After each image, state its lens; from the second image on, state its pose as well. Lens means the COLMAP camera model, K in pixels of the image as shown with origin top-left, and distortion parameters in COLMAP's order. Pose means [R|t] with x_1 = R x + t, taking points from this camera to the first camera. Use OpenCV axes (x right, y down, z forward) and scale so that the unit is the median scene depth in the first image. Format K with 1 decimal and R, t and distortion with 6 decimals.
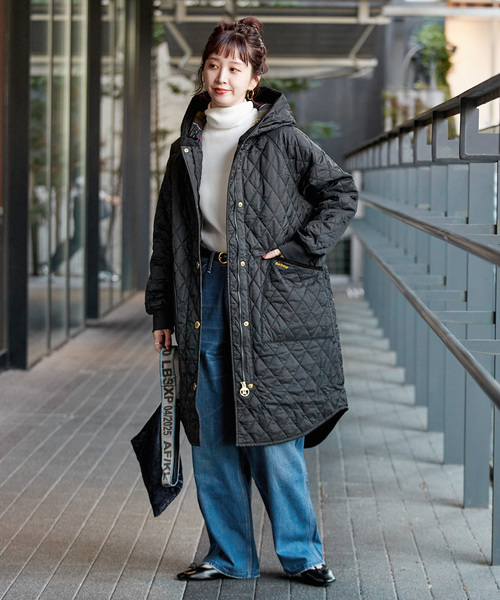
lens RADIAL K [[3216.3, 0, 234.7], [0, 3216.3, 299.2], [0, 0, 1]] dist [0.020088, 8.687522]
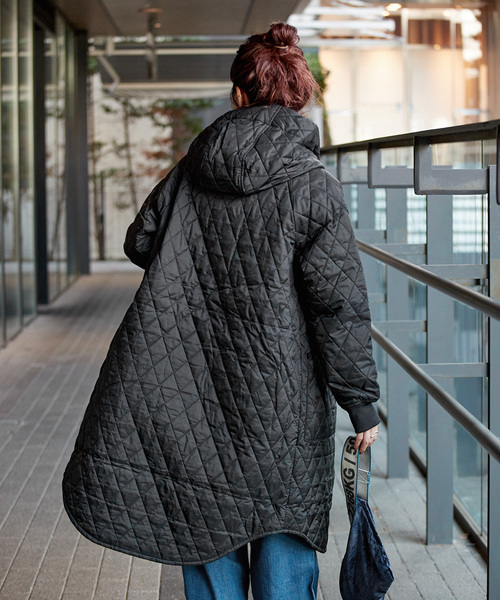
lens RADIAL K [[1799.4, 0, 250.1], [0, 1799.4, 234.3], [0, 0, 1]] dist [-0.241204, -0.684926]
pose [[0.997642, -0.025076, 0.063884, -0.010681], [0.024519, 0.999654, 0.009484, -0.027168], [-0.064100, -0.007895, 0.997912, 0.370608]]
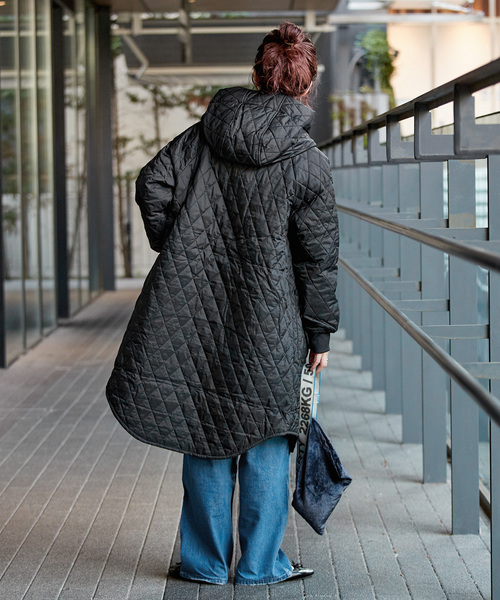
lens RADIAL K [[3132.4, 0, 252.0], [0, 3132.4, 319.8], [0, 0, 1]] dist [0.142479, 0.186548]
pose [[0.999317, -0.028610, 0.023380, -0.007055], [0.028439, 0.999566, 0.007625, 0.000552], [-0.023588, -0.006955, 0.999698, -0.034801]]
